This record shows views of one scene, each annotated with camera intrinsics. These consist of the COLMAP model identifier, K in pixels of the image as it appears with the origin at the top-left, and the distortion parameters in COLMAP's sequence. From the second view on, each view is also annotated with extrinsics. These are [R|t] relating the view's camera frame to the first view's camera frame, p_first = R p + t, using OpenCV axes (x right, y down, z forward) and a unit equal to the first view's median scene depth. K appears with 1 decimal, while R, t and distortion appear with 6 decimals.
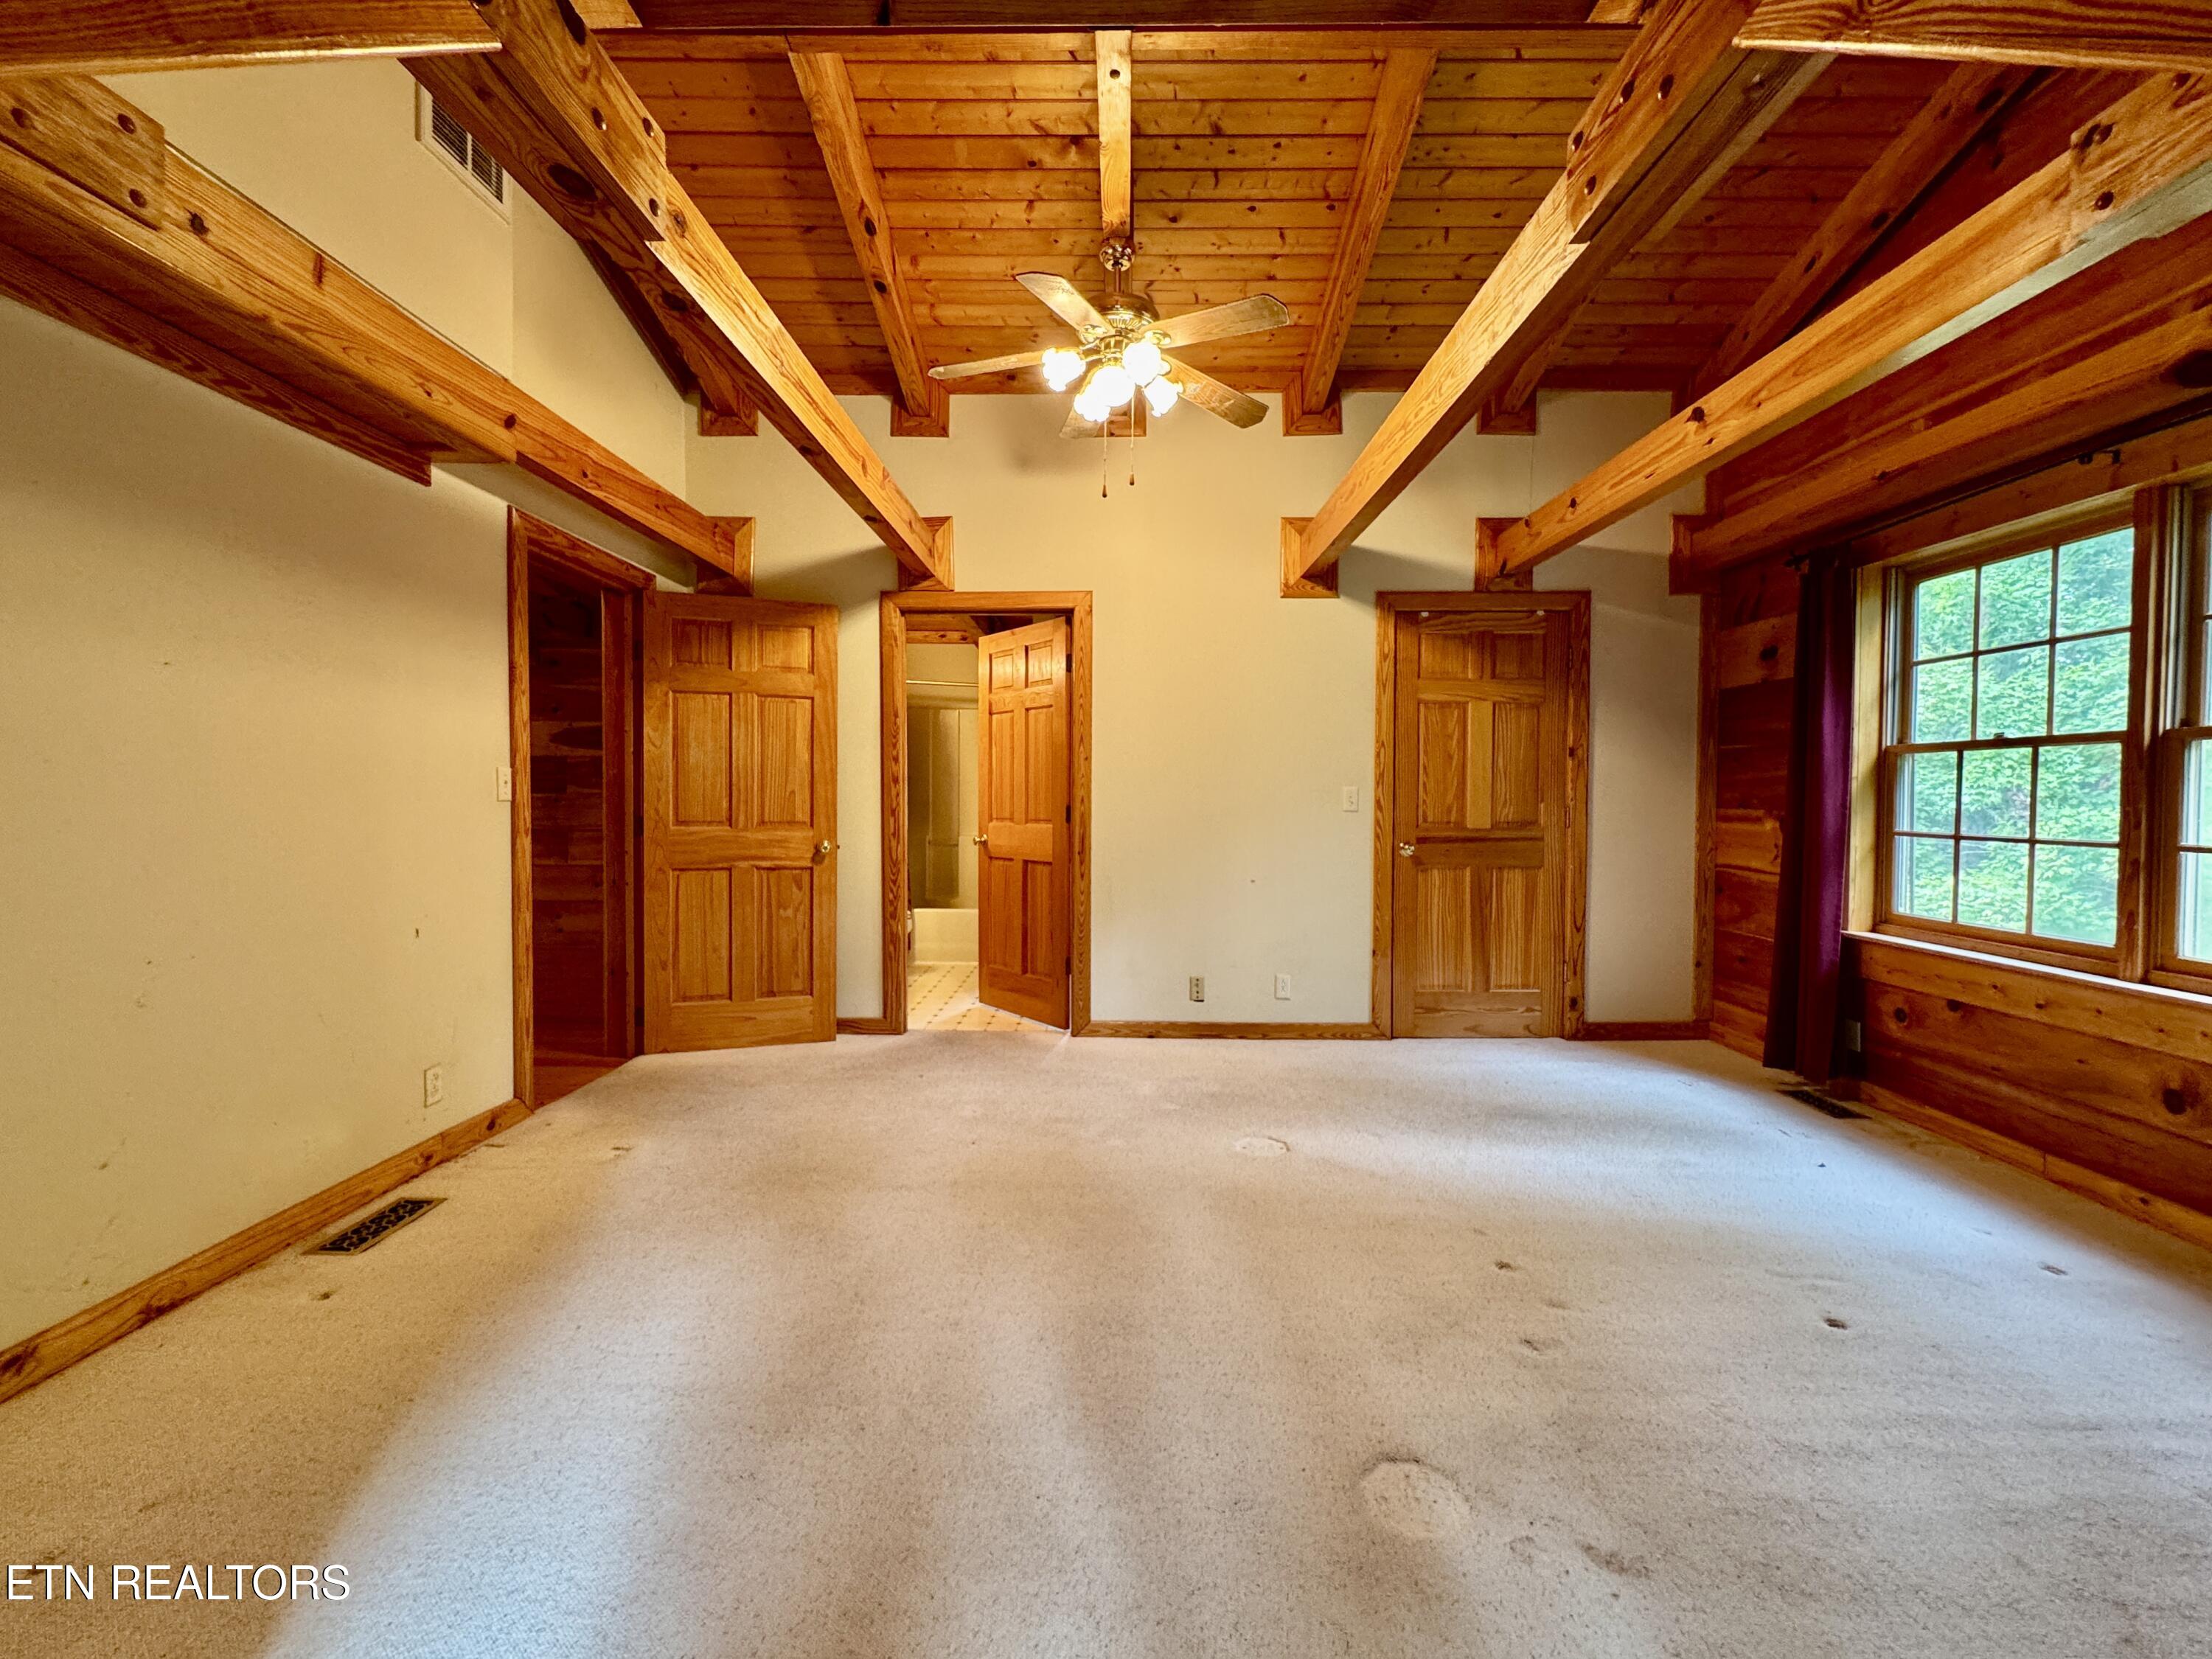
lens RADIAL K [[966.4, 0, 1107.3], [0, 966.4, 819.8], [0, 0, 1]] dist [0.001976, 0.000326]
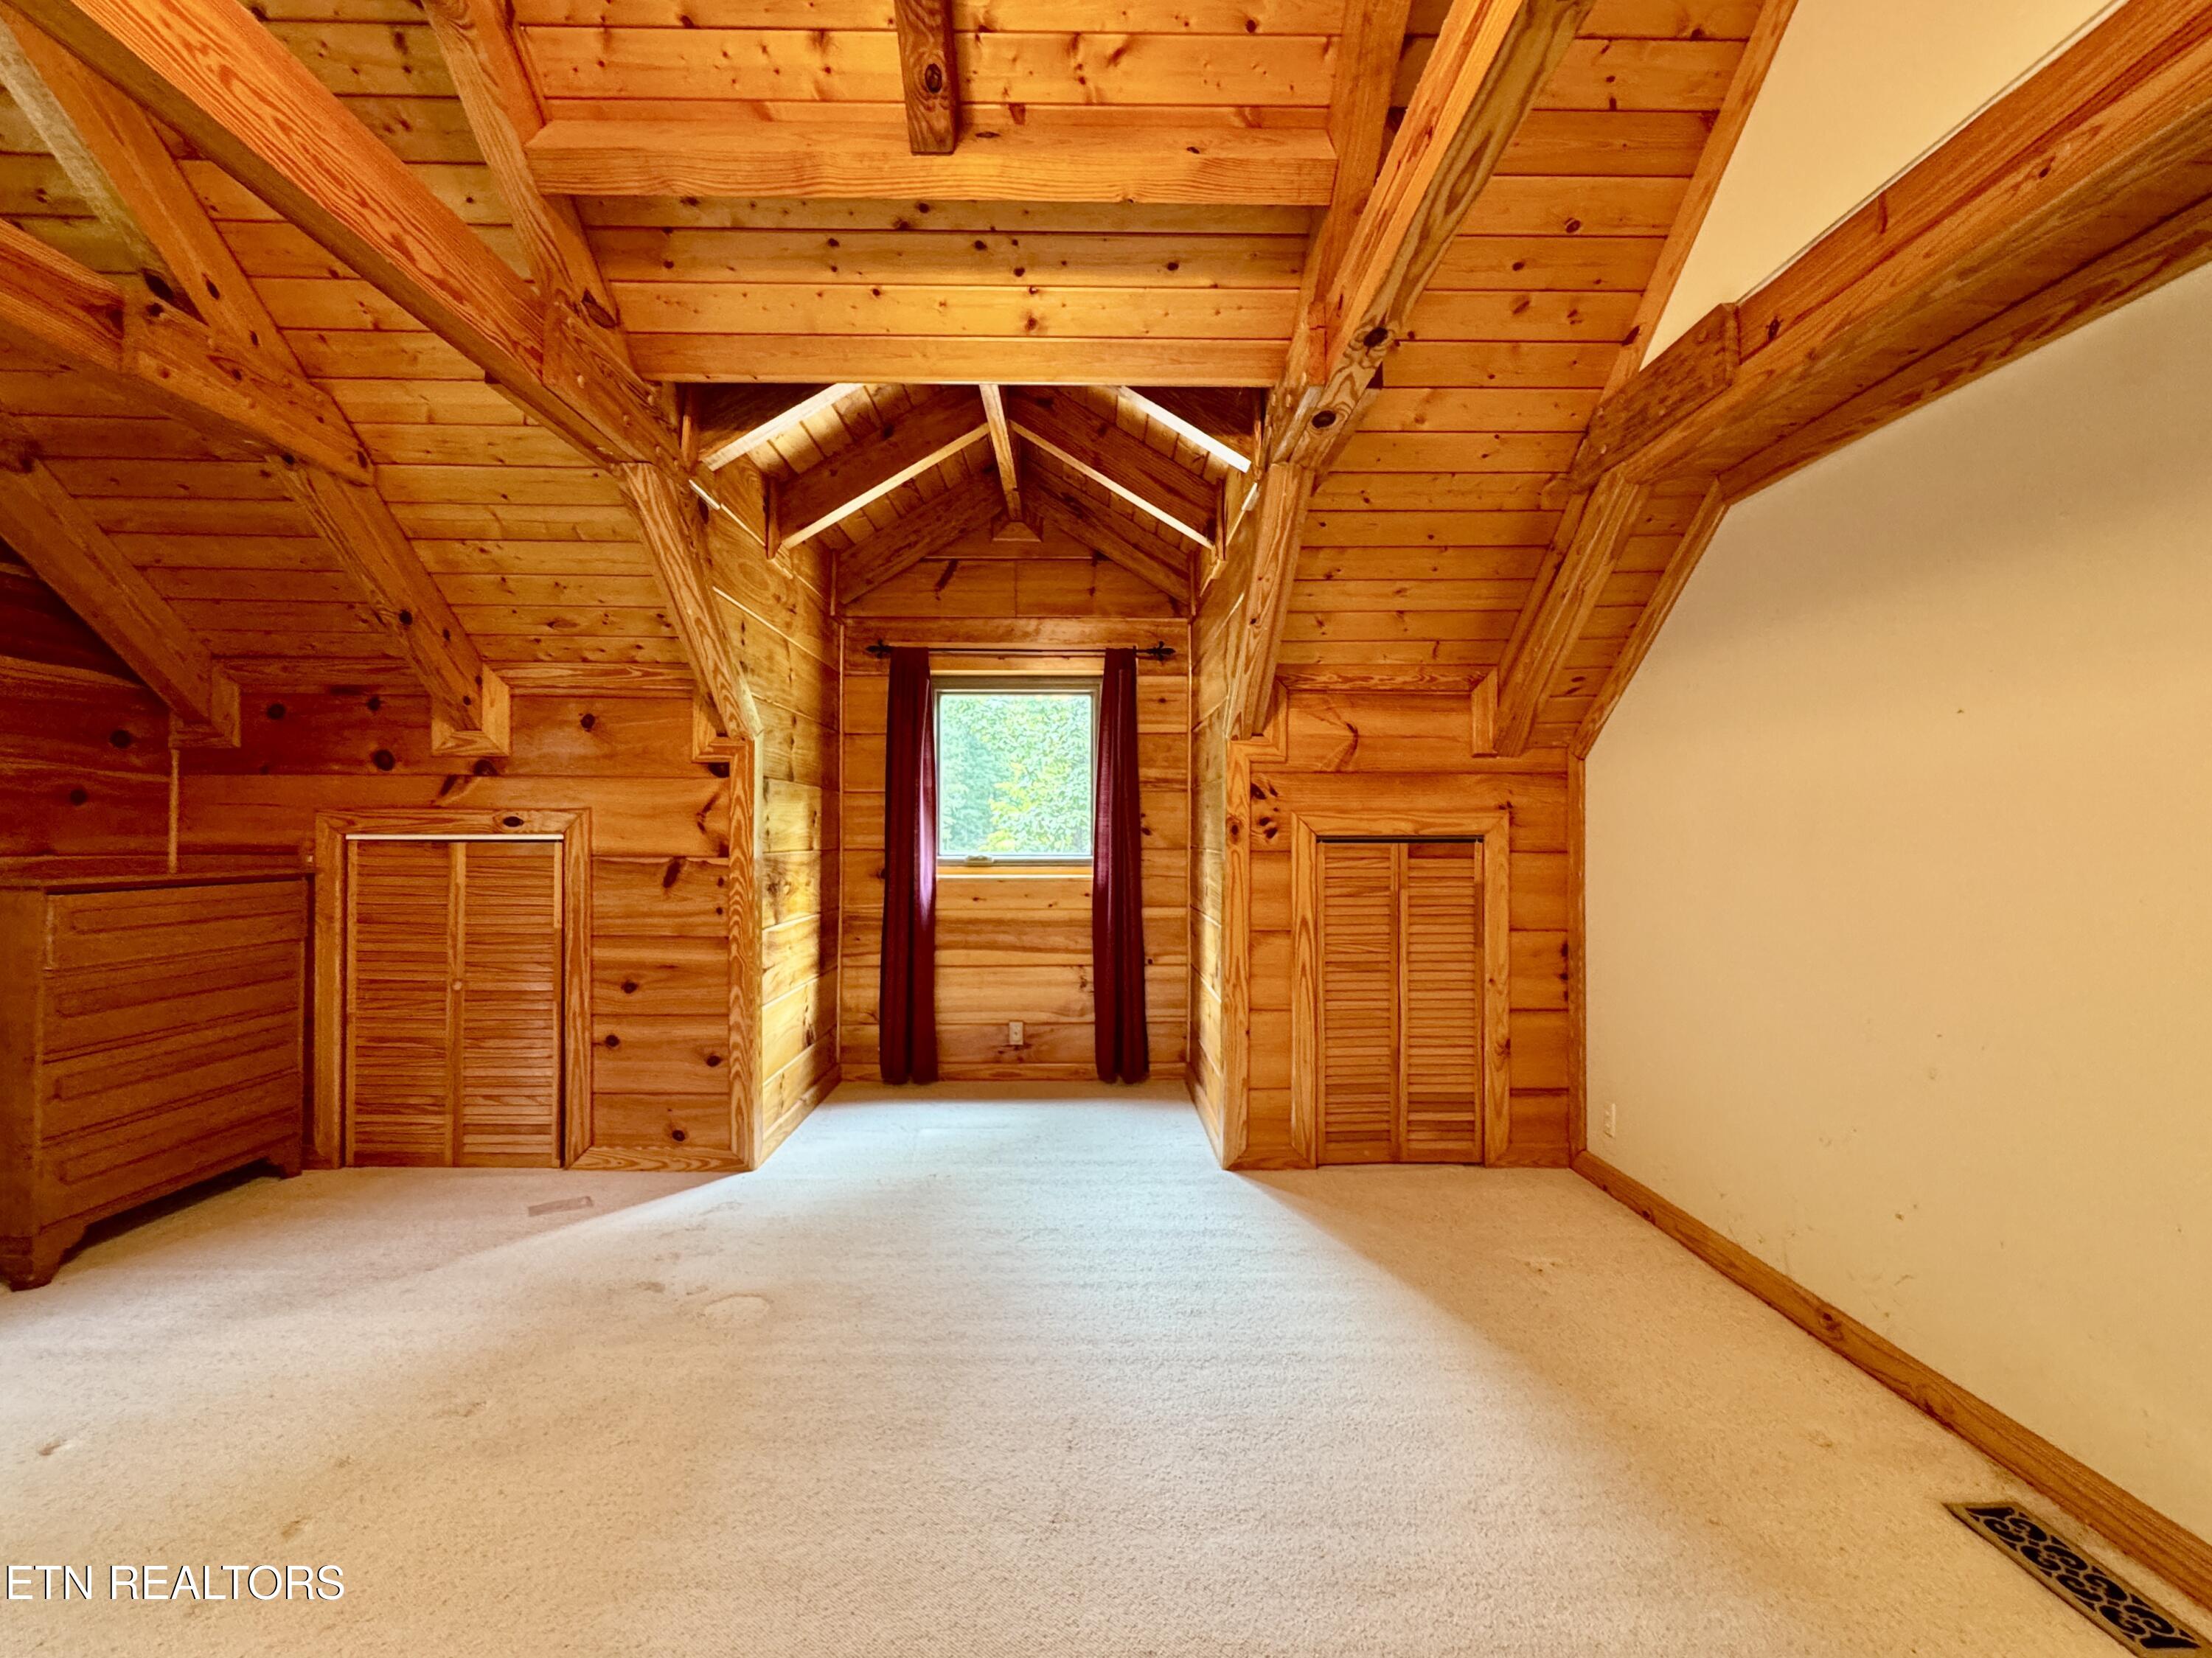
lens RADIAL K [[966.3, 0, 1105.0], [0, 966.3, 829.6], [0, 0, 1]] dist [0.001976, 0.000326]
pose [[-0.999676, -0.012200, -0.022332, -0.146528], [-0.012732, 0.999635, 0.023848, -0.059292], [0.022033, 0.024125, -0.999466, 1.789656]]
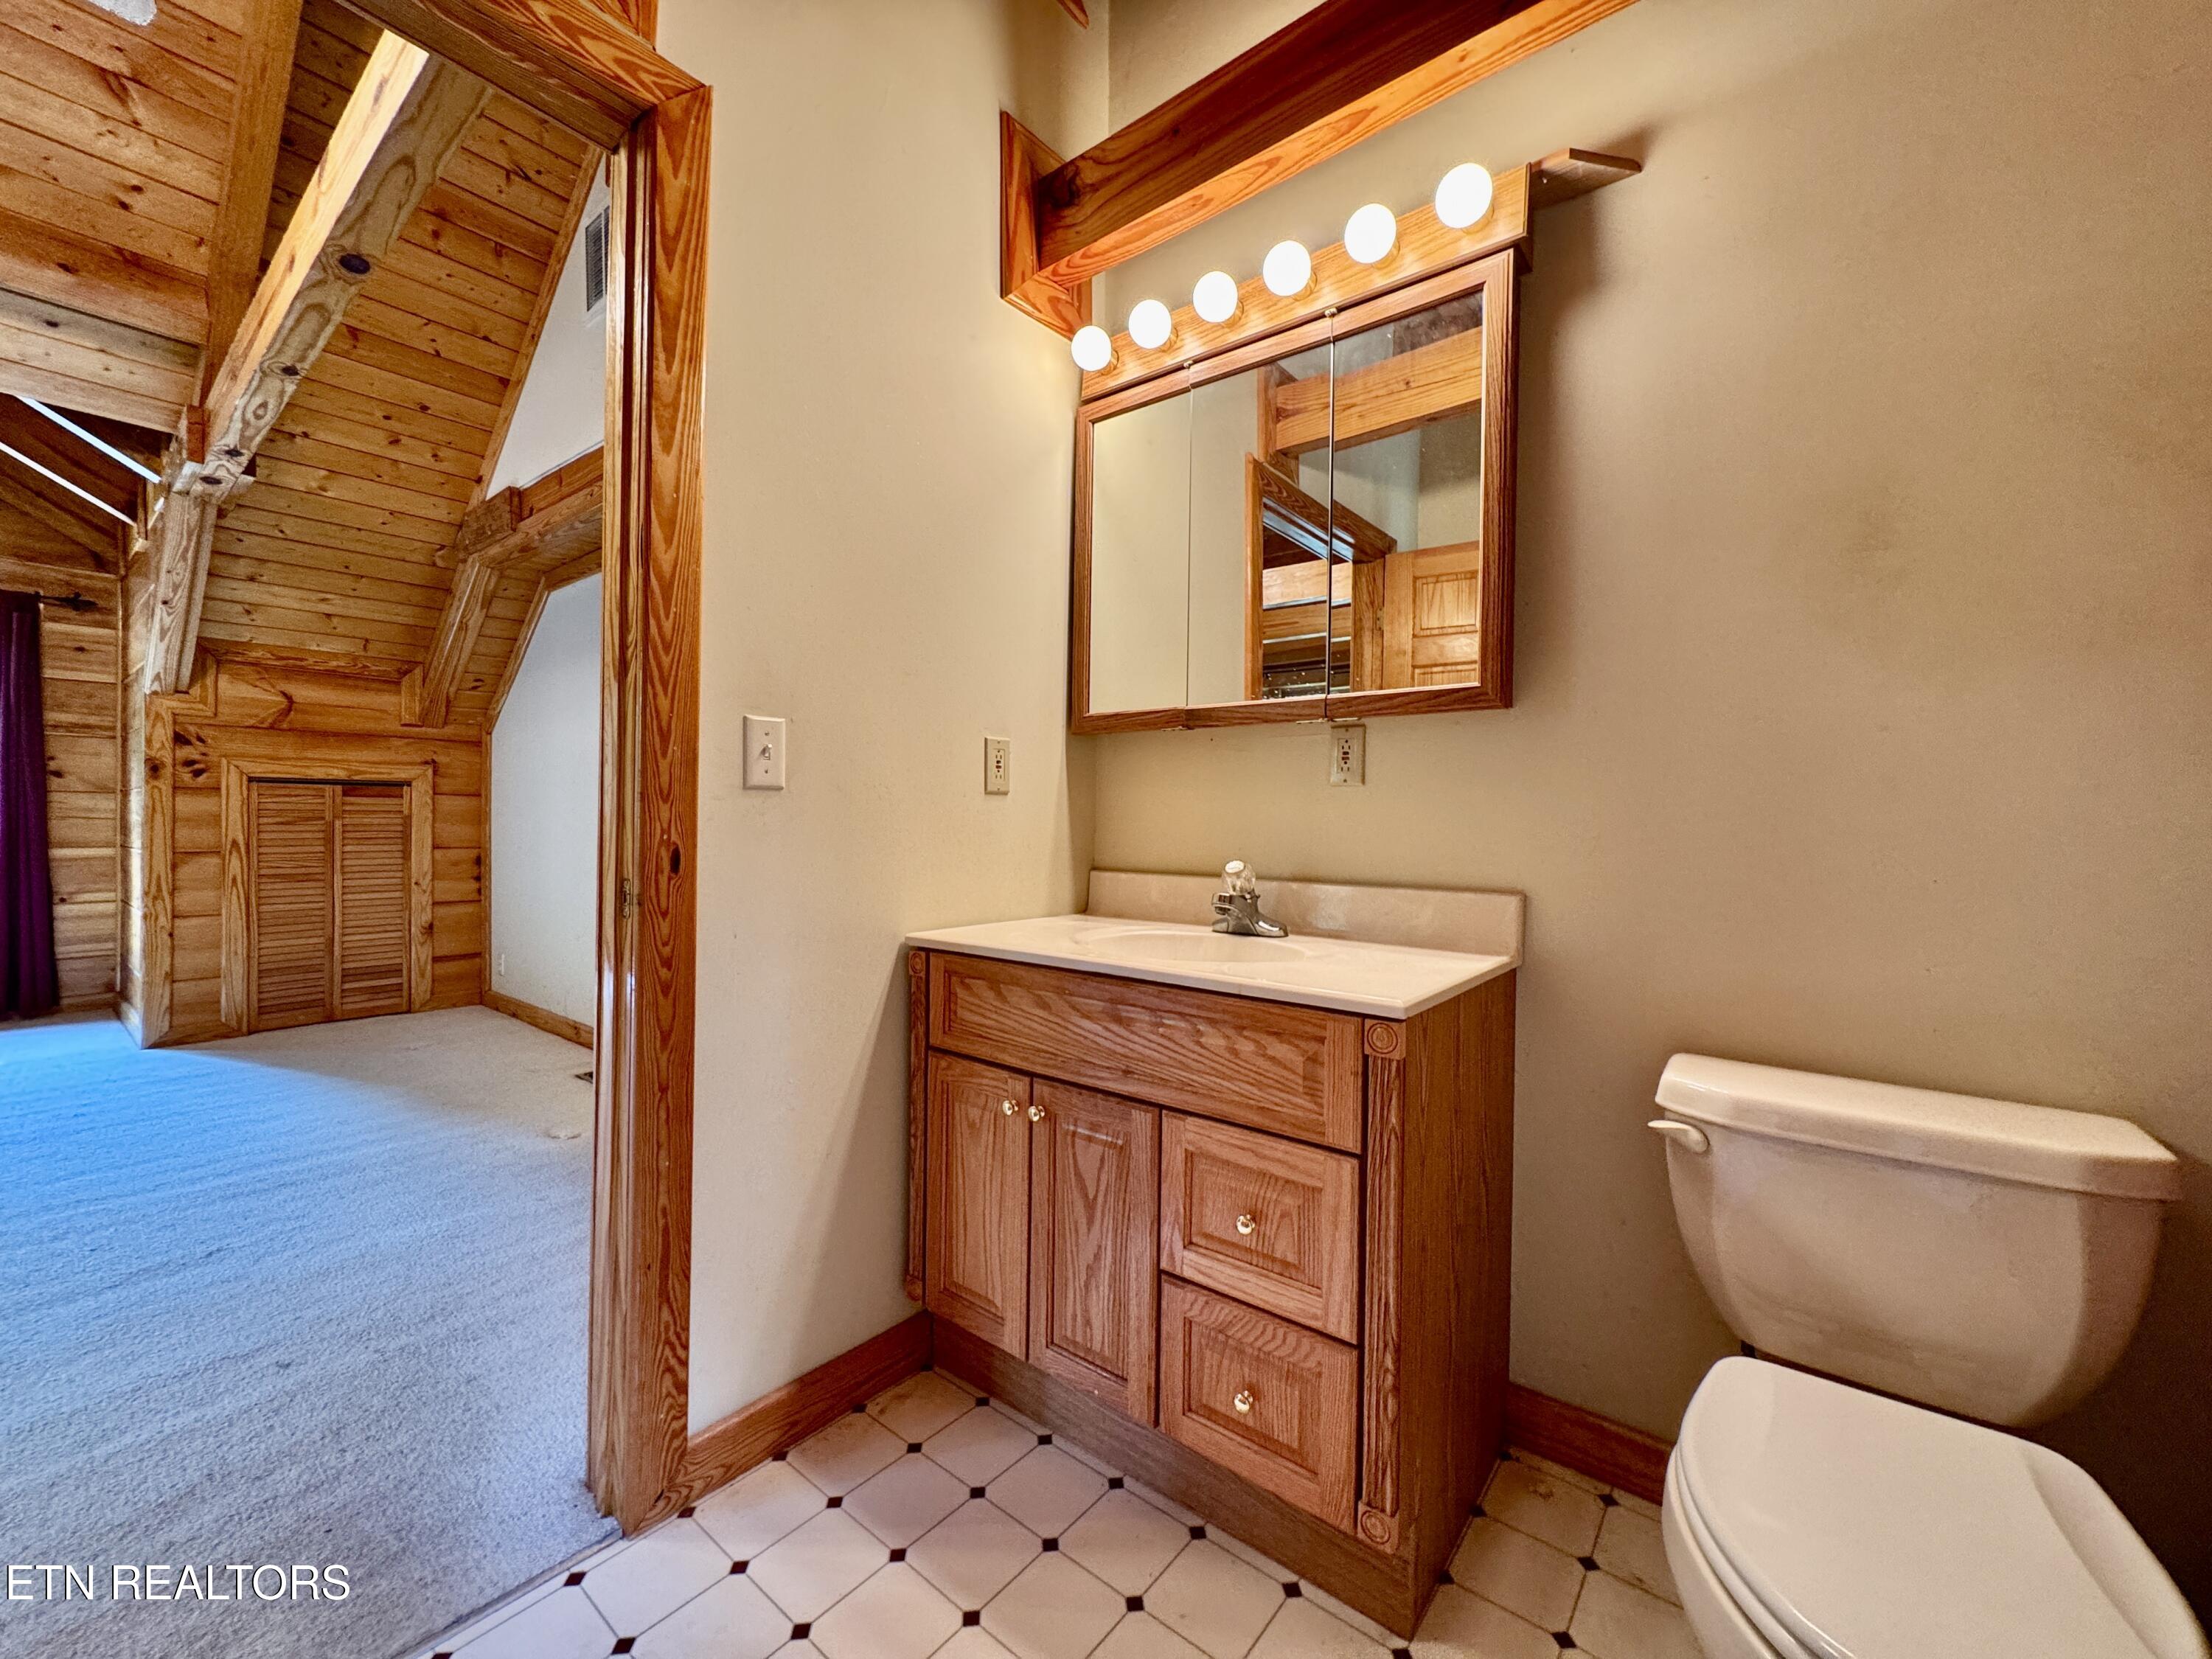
lens RADIAL K [[888.4, 0, 1112.1], [0, 888.4, 829.4], [0, 0, 1]] dist [-0.005548, 0.001200]
pose [[-0.618511, -0.009632, -0.785717, -0.186081], [-0.038620, 0.999089, 0.018153, -0.015941], [0.784827, 0.041573, -0.618319, 2.649506]]
